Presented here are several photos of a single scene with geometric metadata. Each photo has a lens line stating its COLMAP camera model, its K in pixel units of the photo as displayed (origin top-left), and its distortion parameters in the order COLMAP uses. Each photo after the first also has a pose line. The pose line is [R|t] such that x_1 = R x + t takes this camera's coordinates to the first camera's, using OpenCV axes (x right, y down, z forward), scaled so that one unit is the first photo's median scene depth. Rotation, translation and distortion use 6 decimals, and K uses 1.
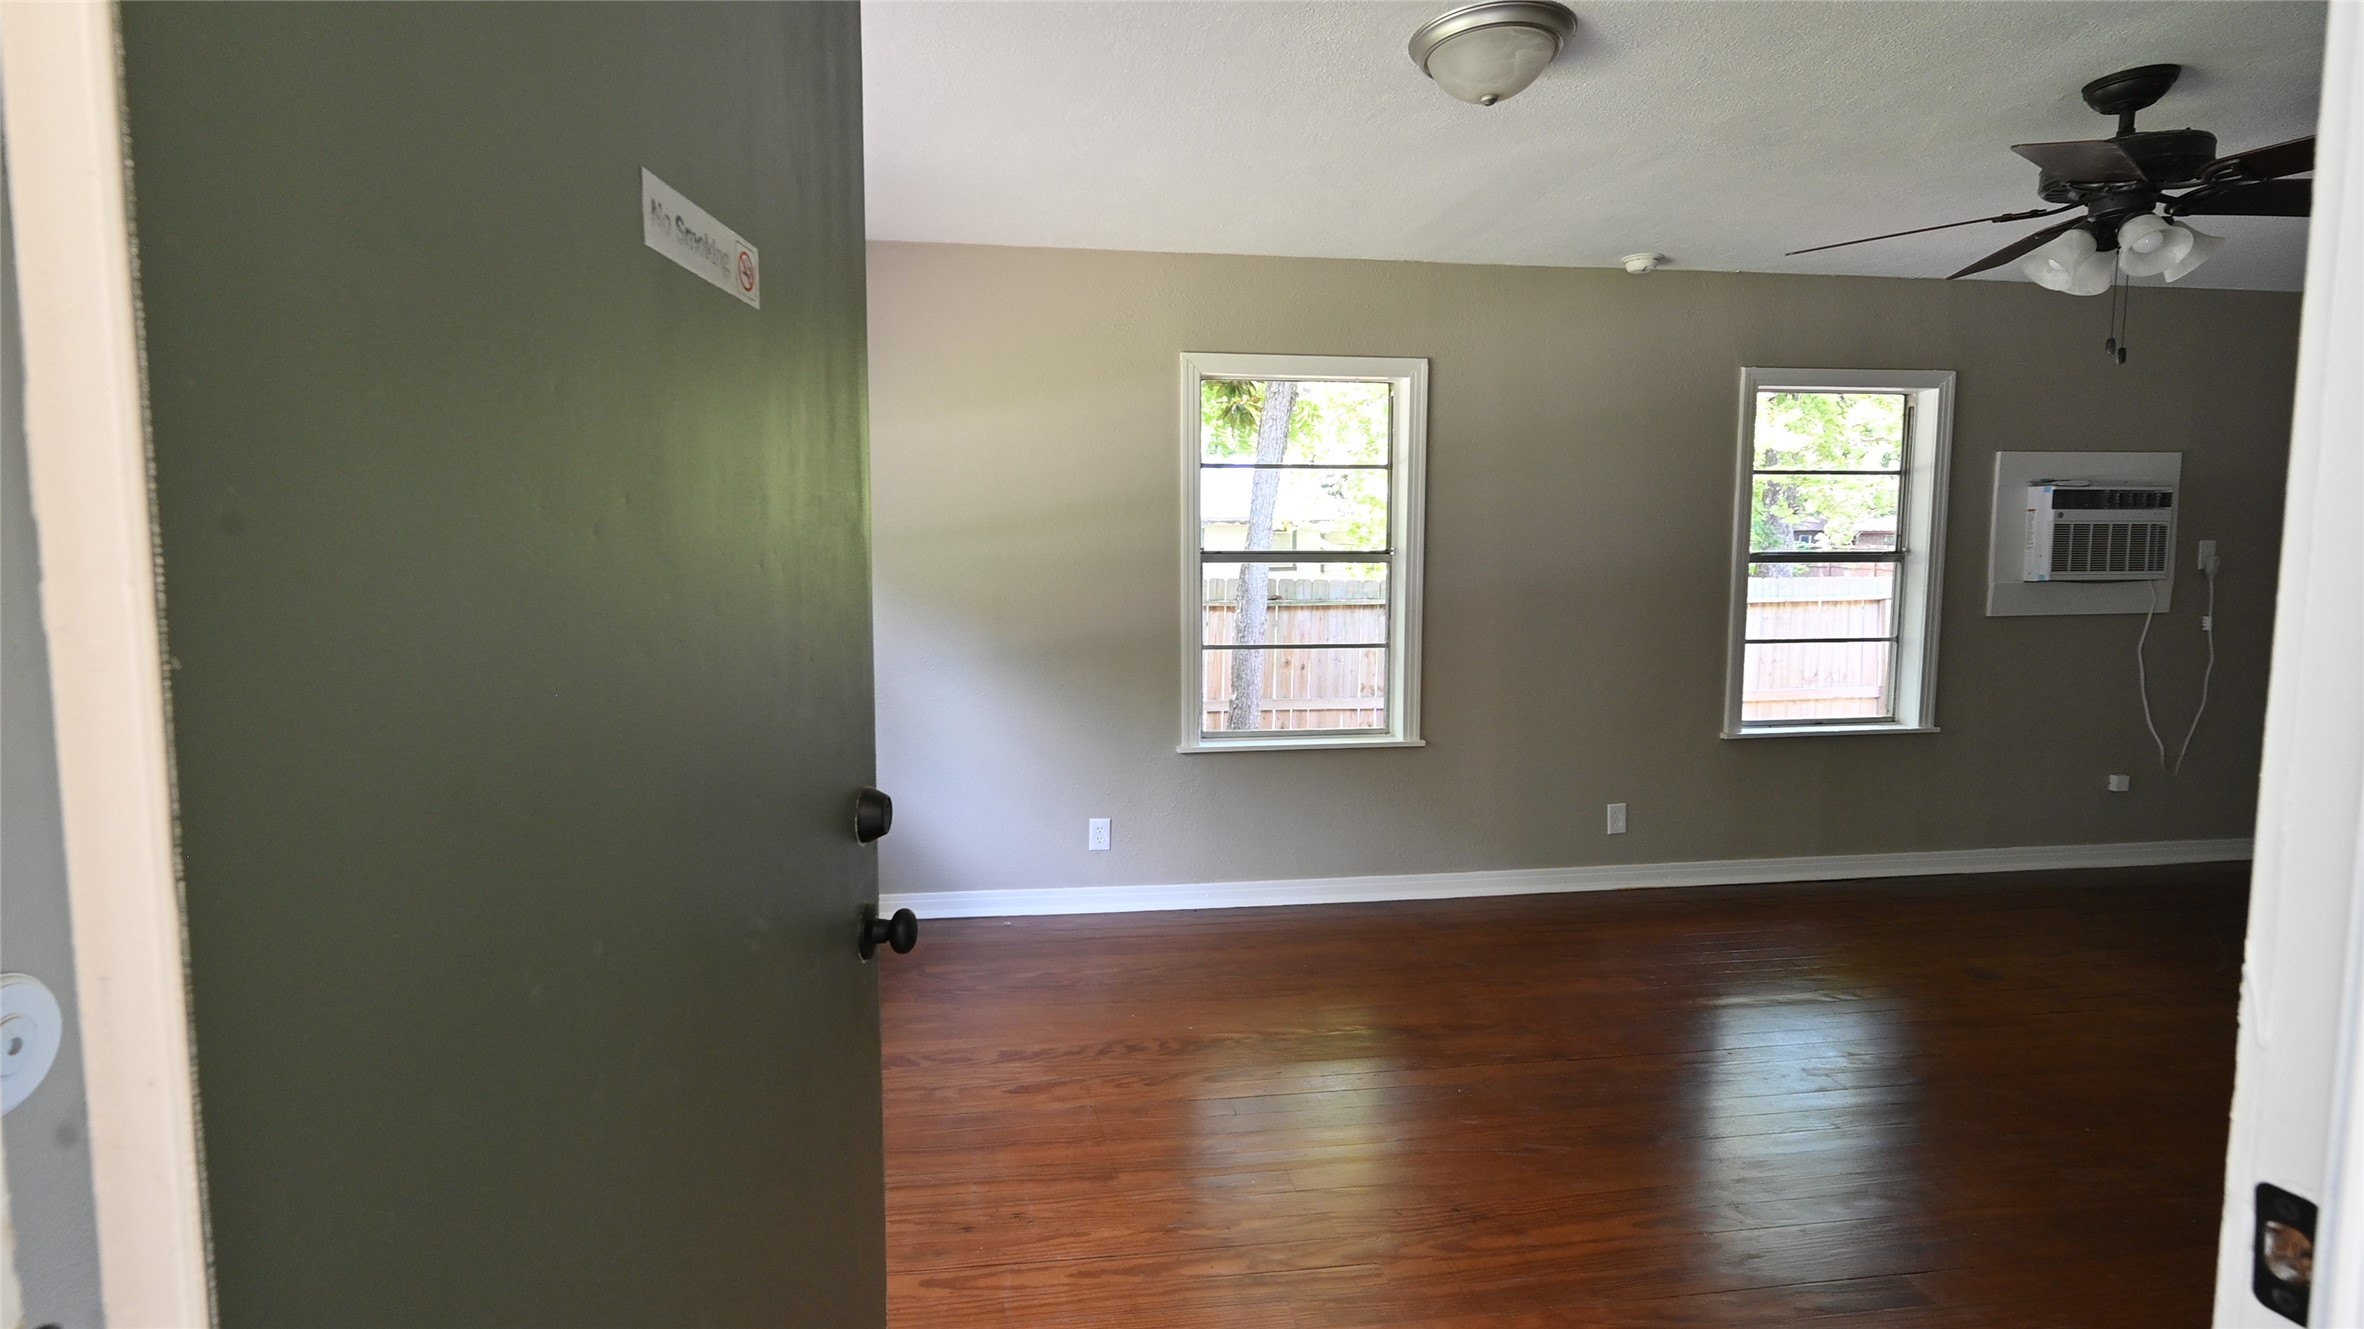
lens RADIAL K [[1062.5, 0, 1143.9], [0, 1062.5, 655.6], [0, 0, 1]] dist [-0.000948, -0.000242]
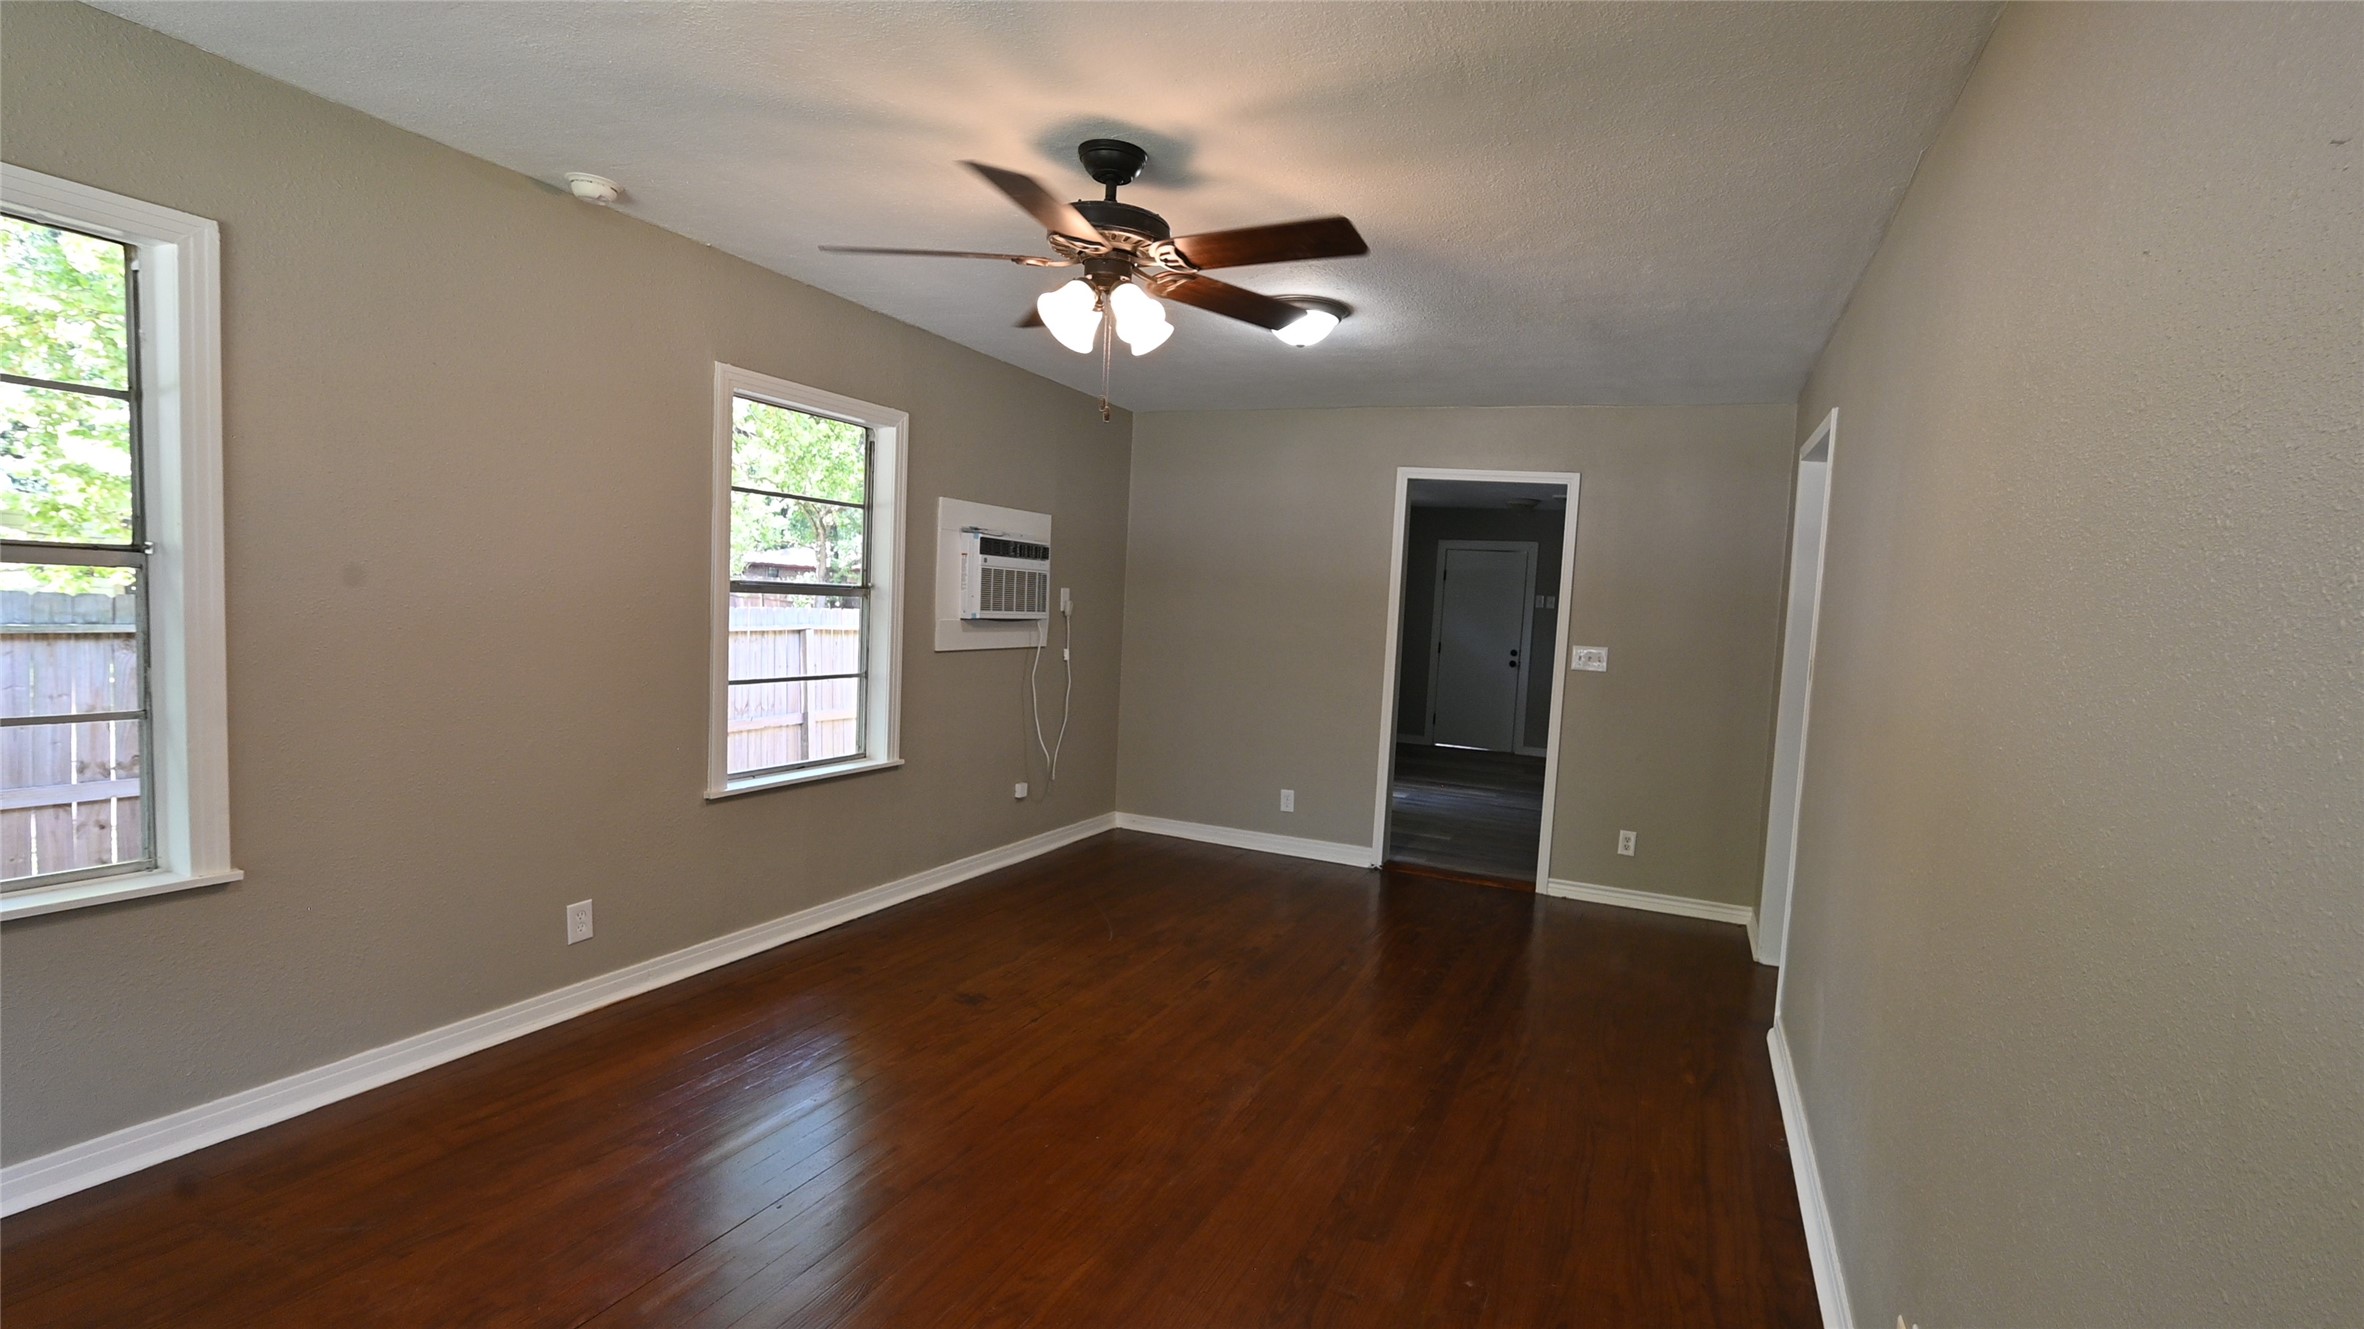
lens RADIAL K [[1030.2, 0, 1217.3], [0, 1030.2, 676.0], [0, 0, 1]] dist [0.000446, -0.000374]
pose [[0.505150, -0.032653, 0.862414, 0.046201], [0.033289, 0.999278, 0.018337, -0.021414], [-0.862389, 0.019446, 0.505872, 0.236234]]
